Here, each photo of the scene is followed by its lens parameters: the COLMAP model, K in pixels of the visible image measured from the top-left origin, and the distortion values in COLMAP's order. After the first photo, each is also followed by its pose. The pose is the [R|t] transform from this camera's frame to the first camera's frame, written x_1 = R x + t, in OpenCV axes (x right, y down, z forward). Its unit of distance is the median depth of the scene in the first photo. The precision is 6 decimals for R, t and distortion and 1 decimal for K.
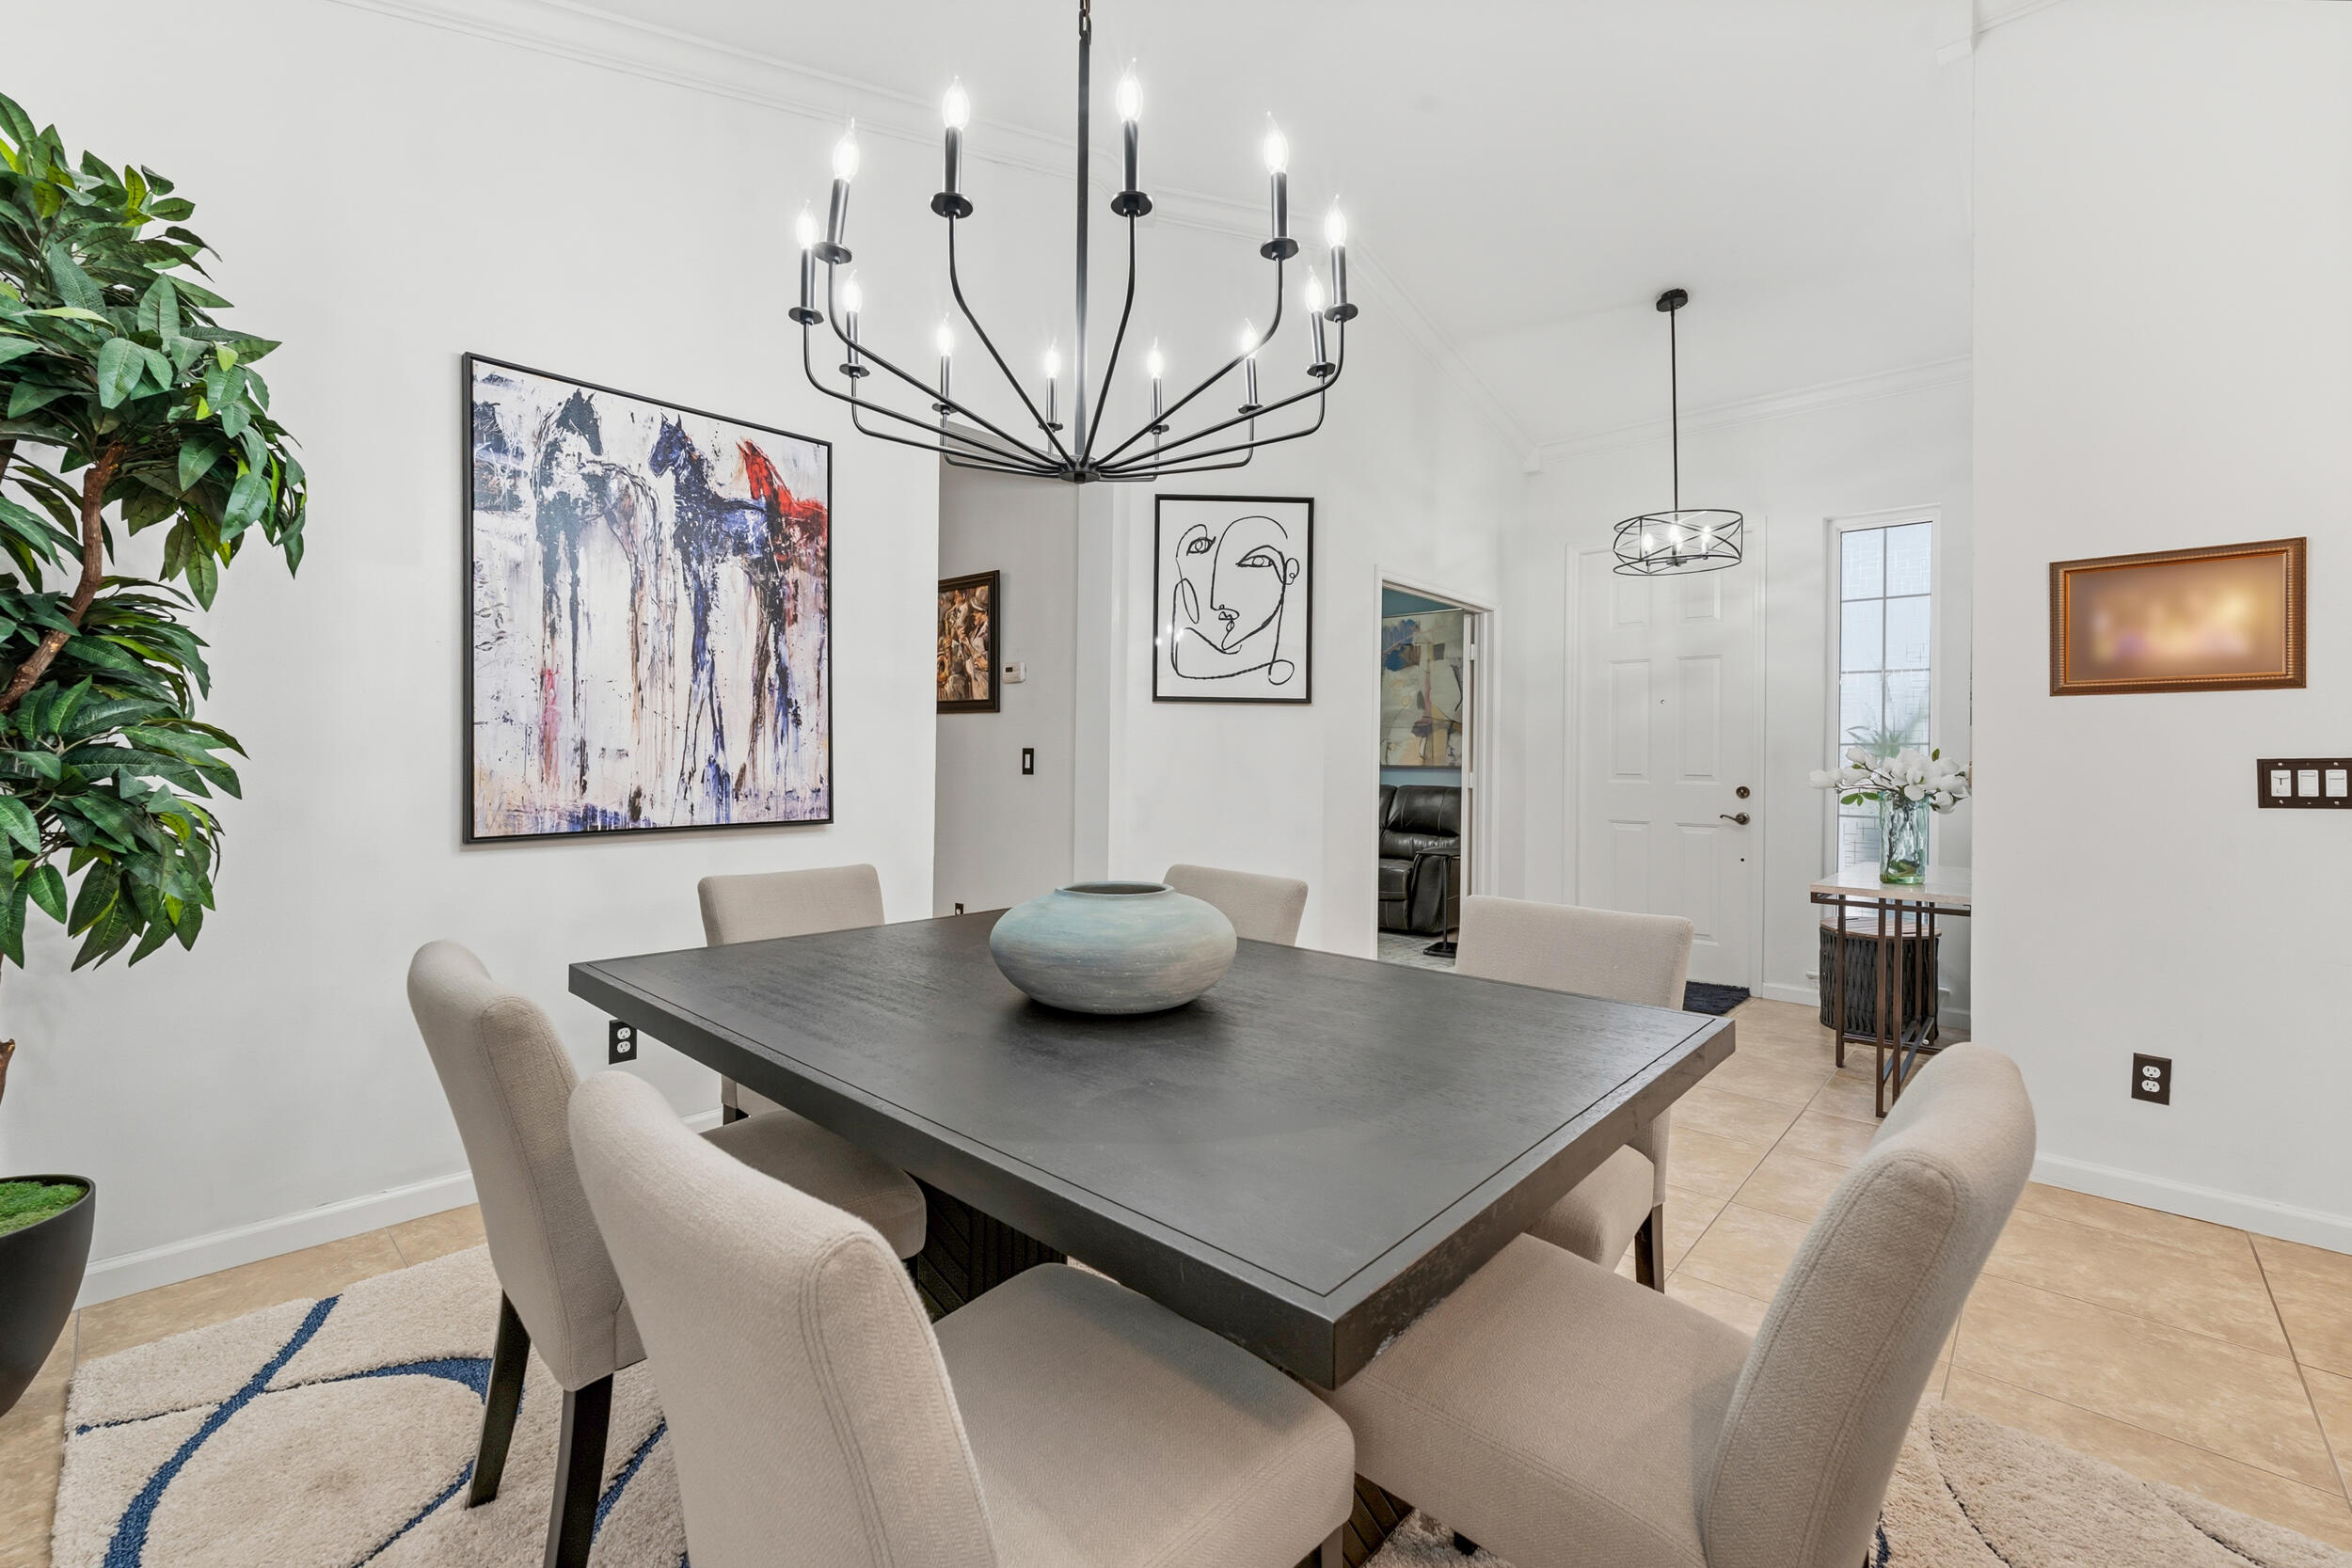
lens RADIAL K [[958.9, 0, 1175.8], [0, 958.9, 771.3], [0, 0, 1]] dist [-0.000338, 0.000098]
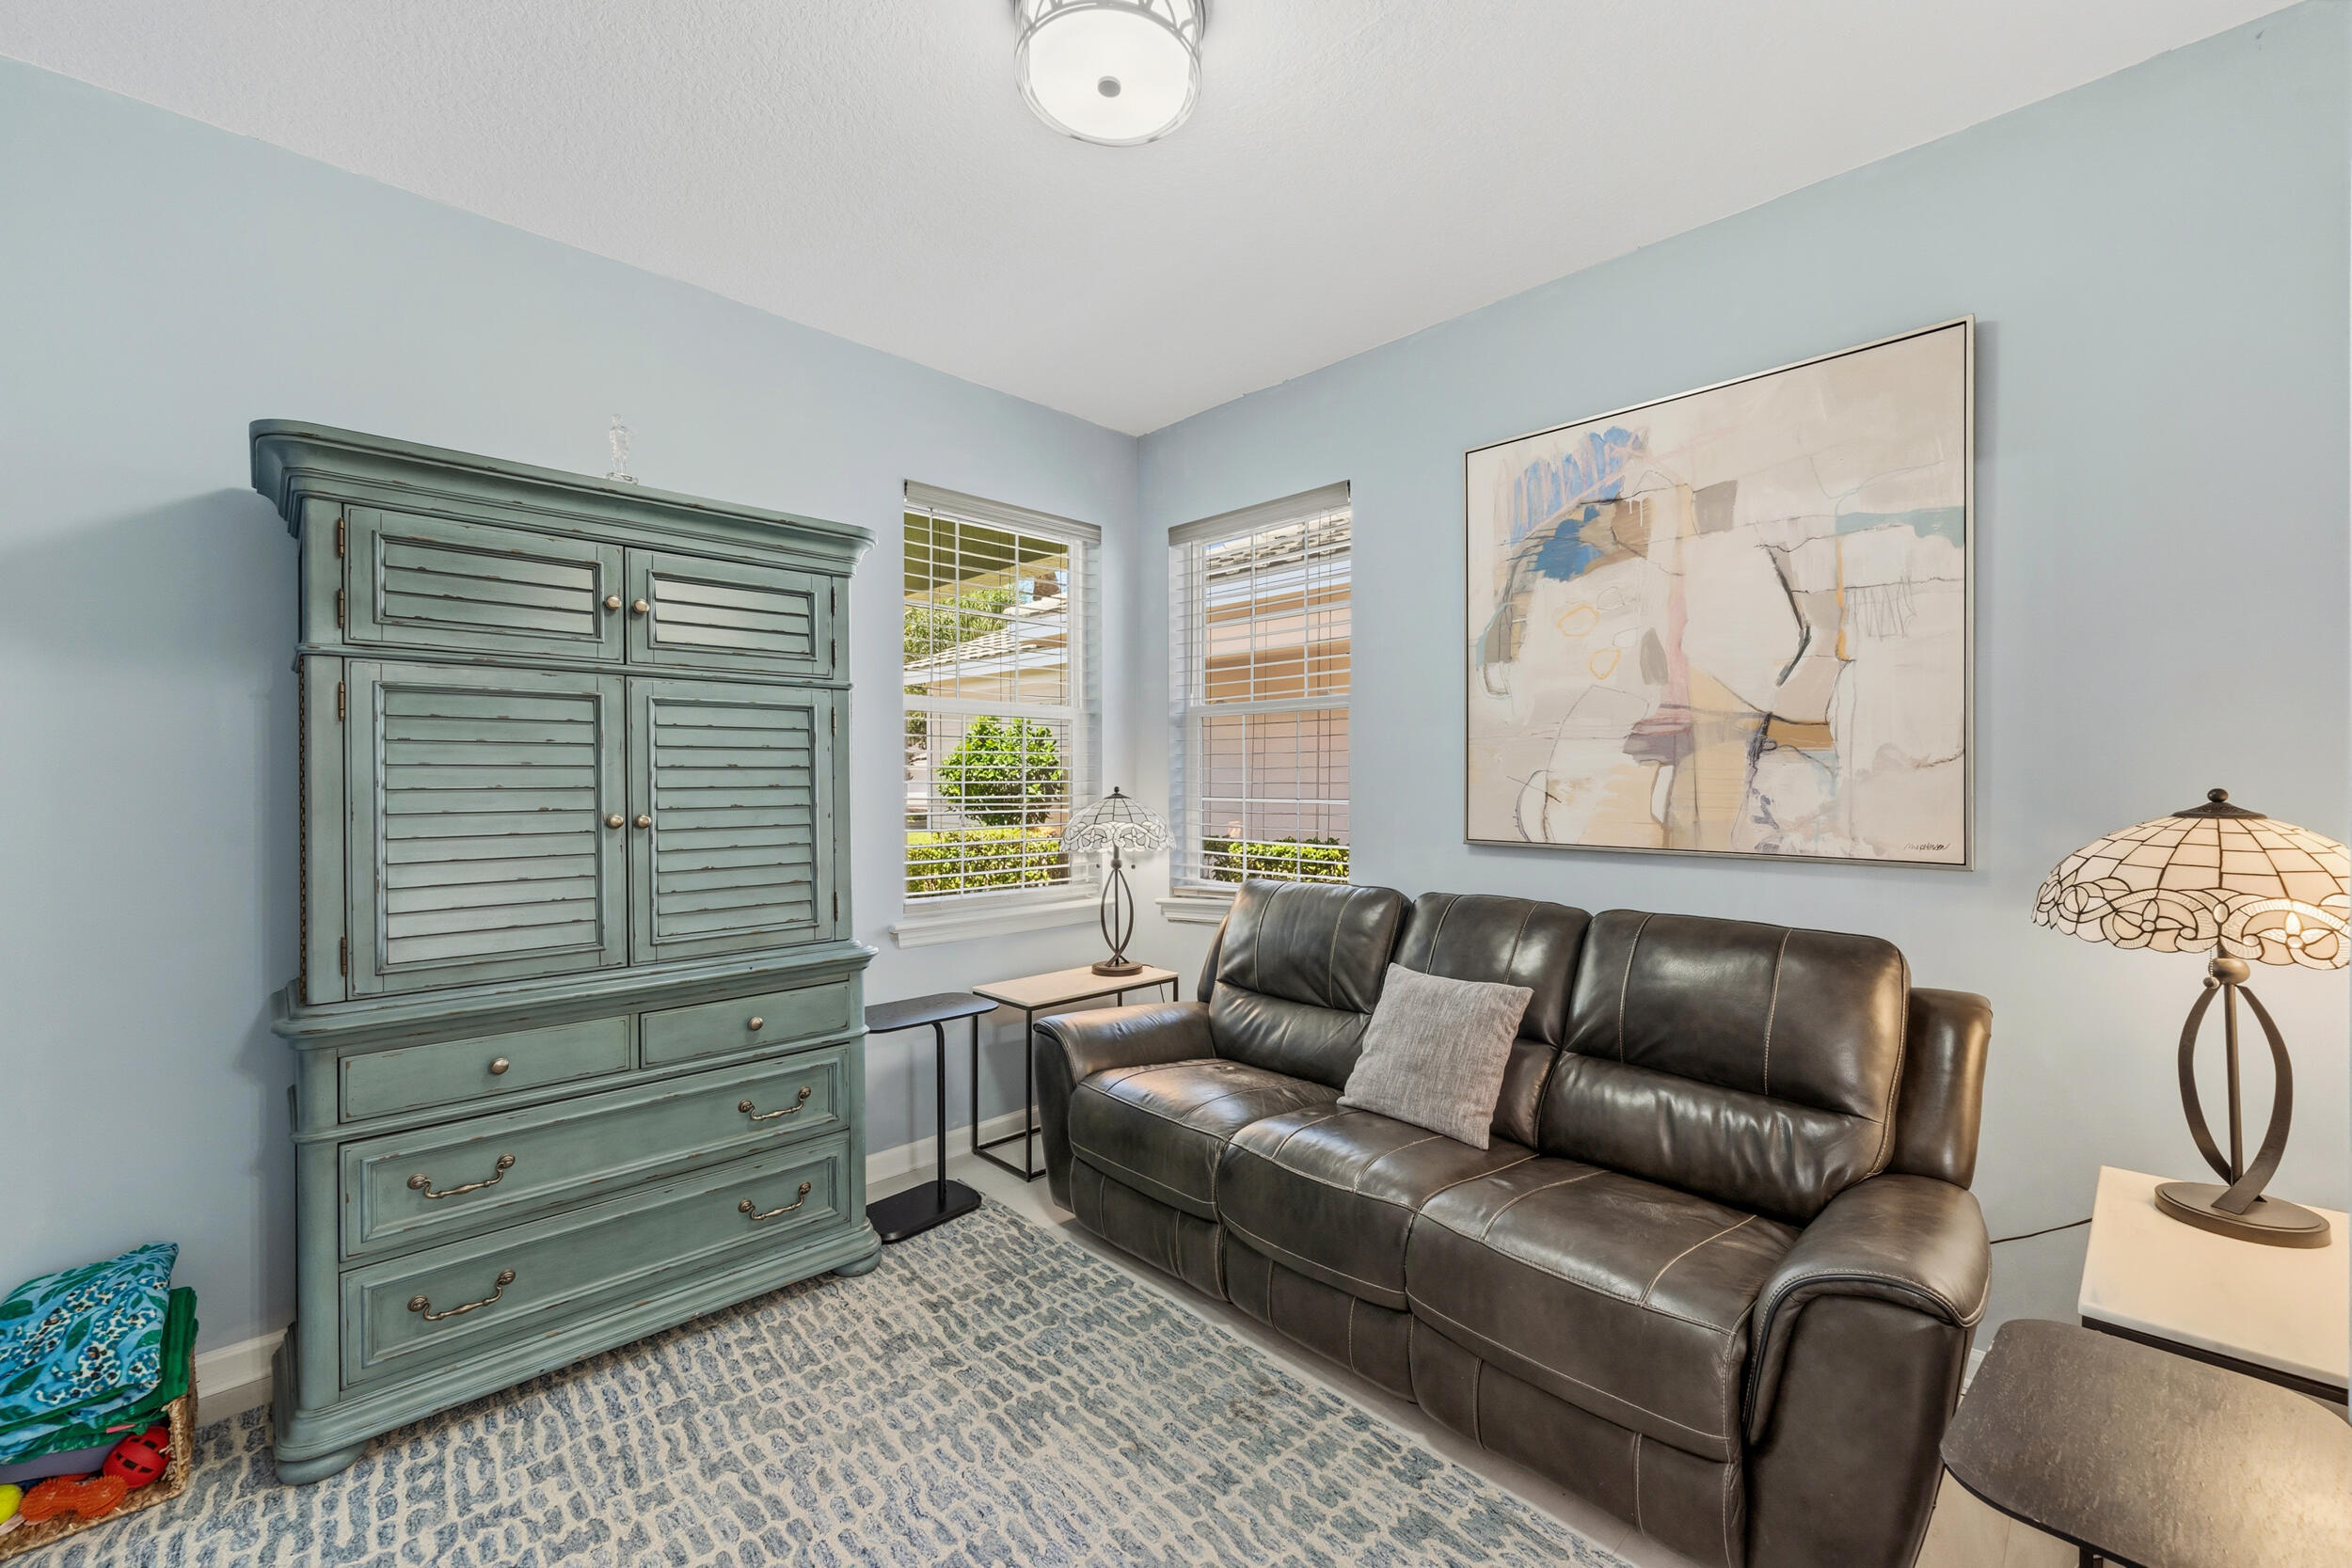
lens RADIAL K [[958.9, 0, 1175.8], [0, 958.9, 771.3], [0, 0, 1]] dist [-0.000338, 0.000098]
pose [[0.999022, -0.012965, -0.042279, 0.098953], [0.012502, 0.999859, -0.011206, -0.031787], [0.042419, 0.010666, 0.999043, 0.650839]]
